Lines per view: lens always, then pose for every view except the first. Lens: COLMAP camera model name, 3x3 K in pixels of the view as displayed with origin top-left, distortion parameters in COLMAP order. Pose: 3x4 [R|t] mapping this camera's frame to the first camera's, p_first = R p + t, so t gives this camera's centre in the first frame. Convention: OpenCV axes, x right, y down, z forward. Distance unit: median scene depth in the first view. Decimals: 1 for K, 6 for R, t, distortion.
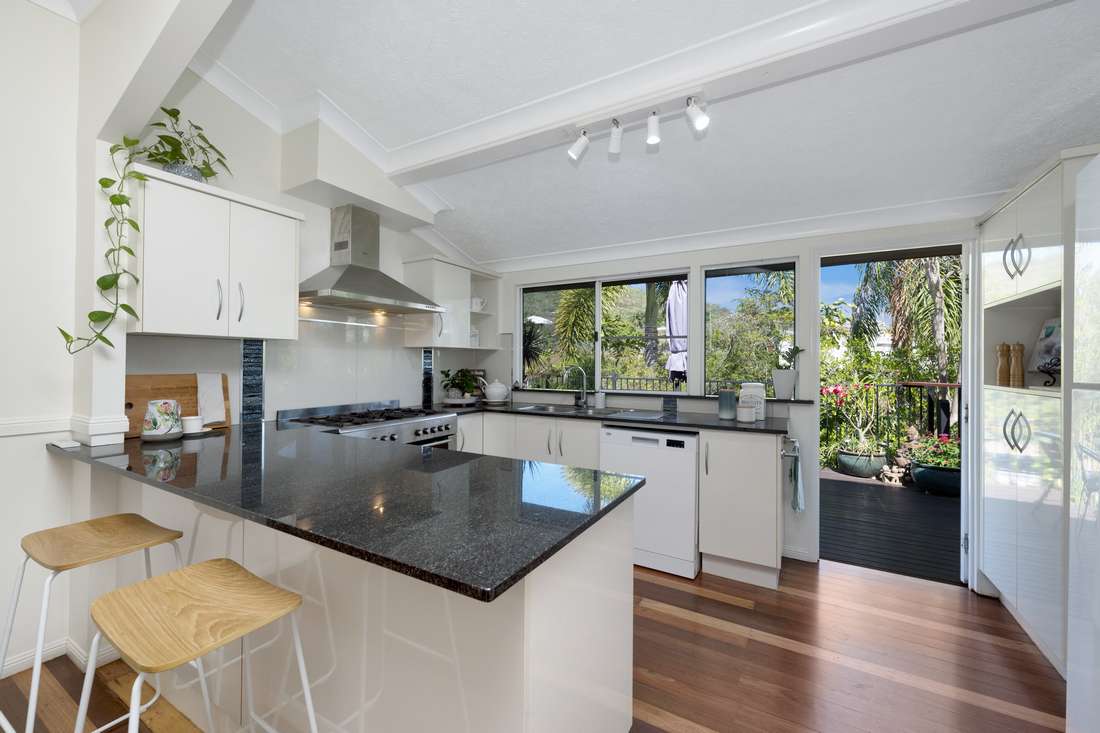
lens RADIAL K [[435.3, 0, 550.0], [0, 435.3, 366.5], [0, 0, 1]] dist [0.000054, -0.000016]
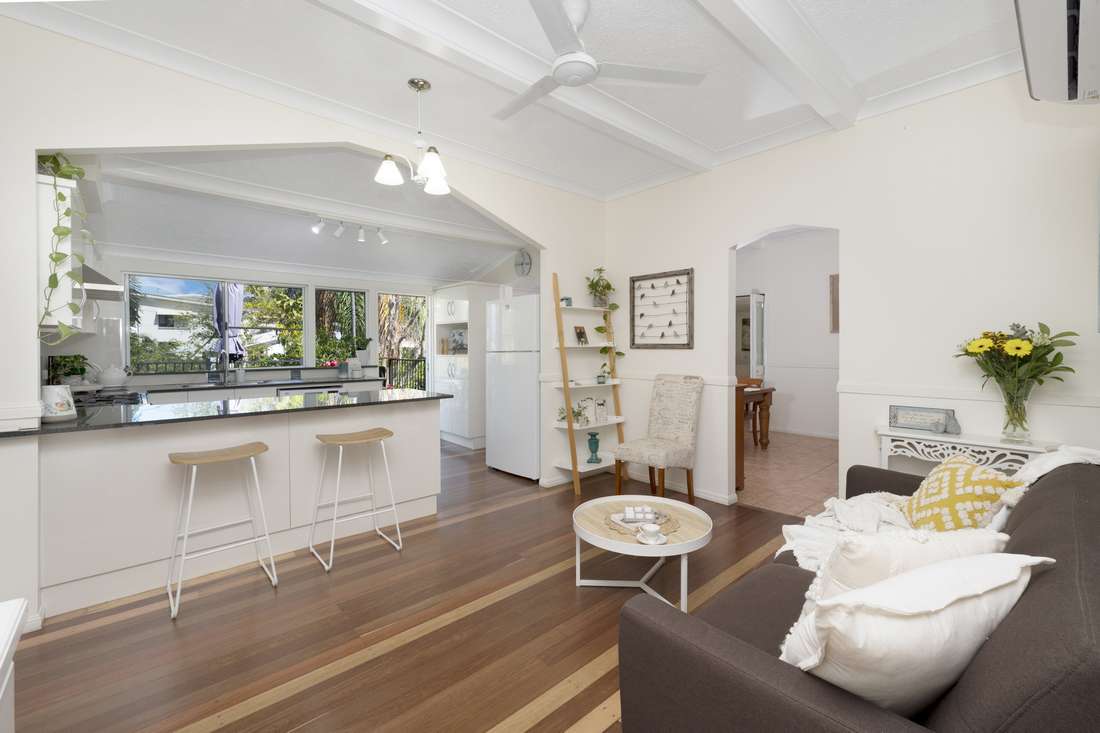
lens RADIAL K [[466.3, 0, 549.6], [0, 466.3, 348.6], [0, 0, 1]] dist [0.000009, -0.000002]
pose [[0.310218, -0.013918, 0.950564, -1.491019], [0.007231, 0.999898, 0.012281, -0.022241], [-0.950638, 0.003064, 0.310287, -0.501877]]
